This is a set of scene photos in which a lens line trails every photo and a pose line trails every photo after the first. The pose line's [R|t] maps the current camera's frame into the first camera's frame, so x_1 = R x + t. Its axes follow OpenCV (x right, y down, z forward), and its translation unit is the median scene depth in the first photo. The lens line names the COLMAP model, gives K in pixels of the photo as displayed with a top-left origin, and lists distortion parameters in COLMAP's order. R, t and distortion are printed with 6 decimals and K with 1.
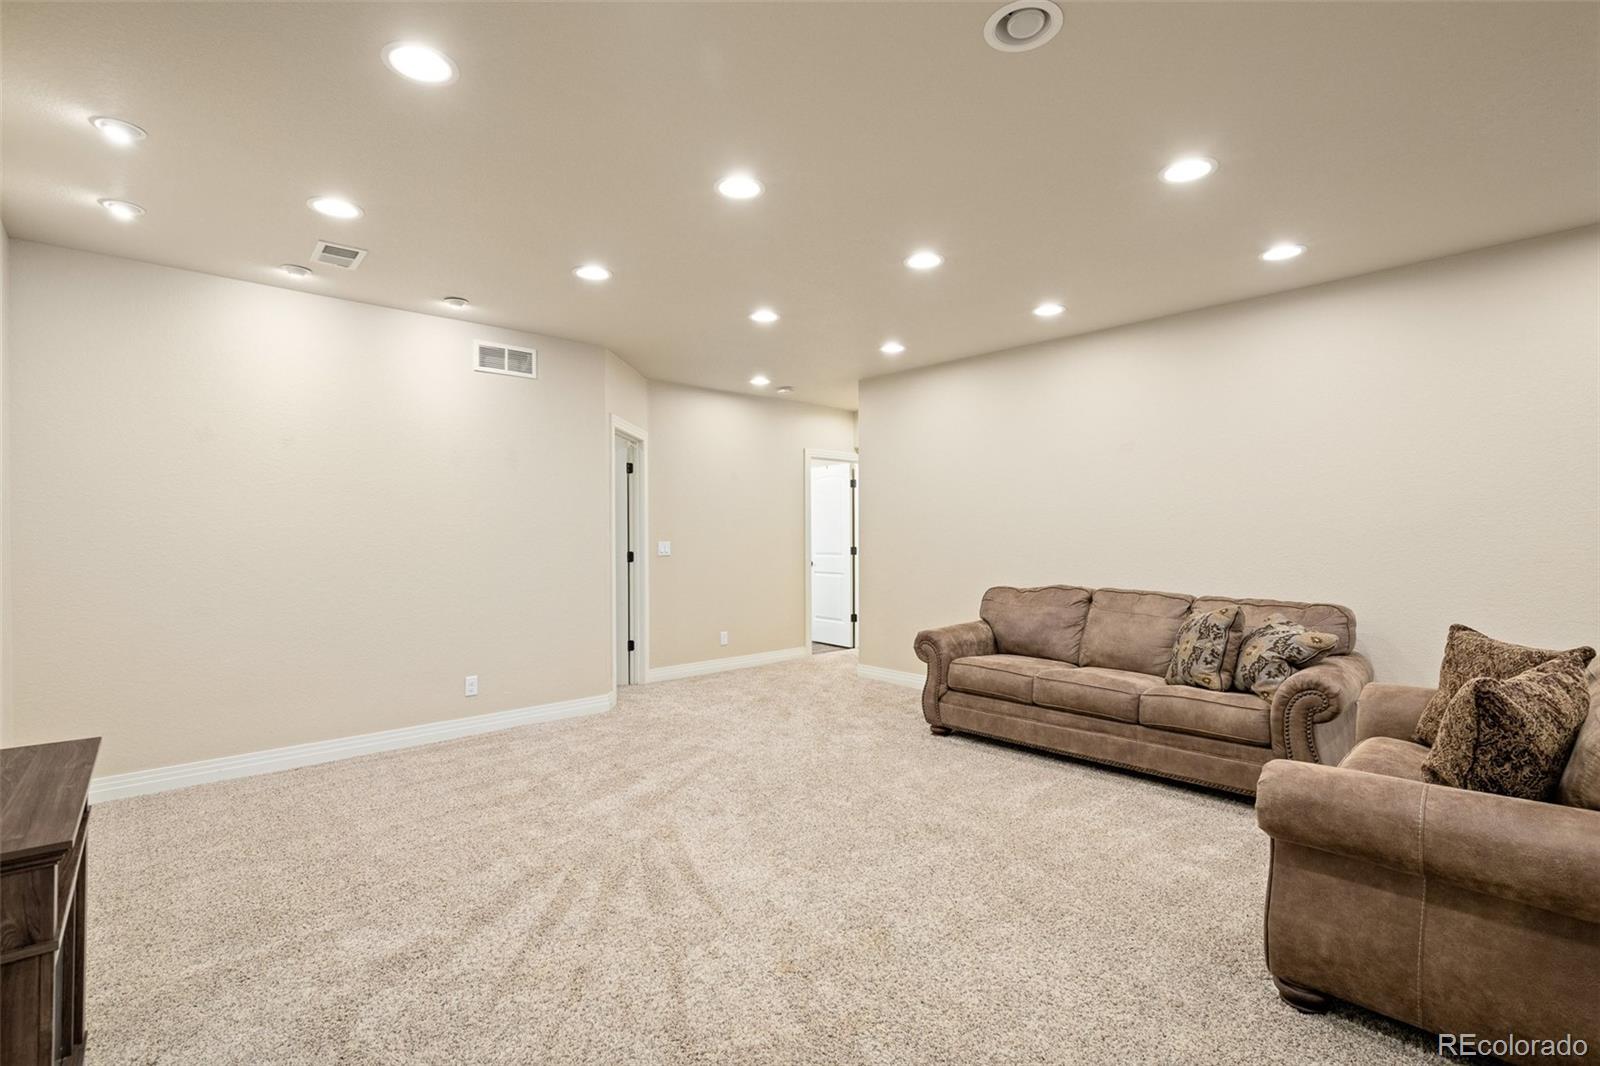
lens RADIAL K [[724.4, 0, 800.0], [0, 724.4, 533.0], [0, 0, 1]] dist [-0.029127, 0.009586]
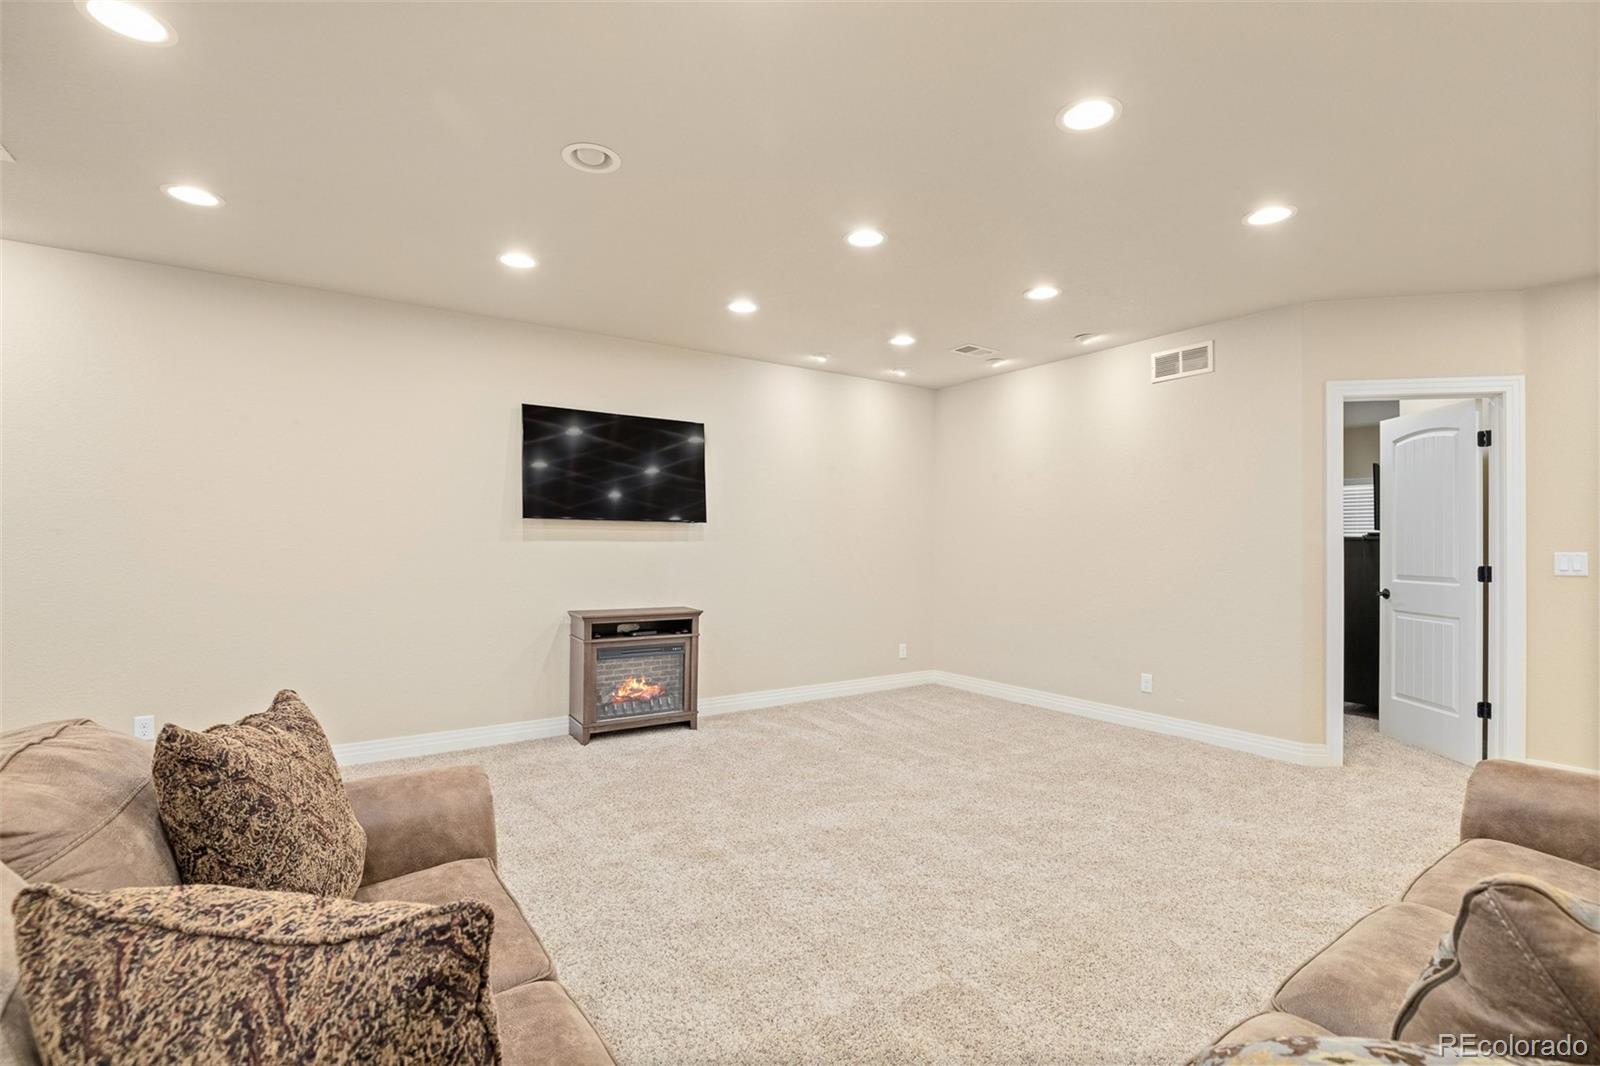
lens RADIAL K [[724.4, 0, 800.0], [0, 724.4, 533.0], [0, 0, 1]] dist [-0.029127, 0.009586]
pose [[-0.143902, -0.008539, -0.989555, 0.650681], [0.001092, 0.999961, -0.008788, 0.000777], [0.989591, -0.002345, -0.143887, 0.638927]]
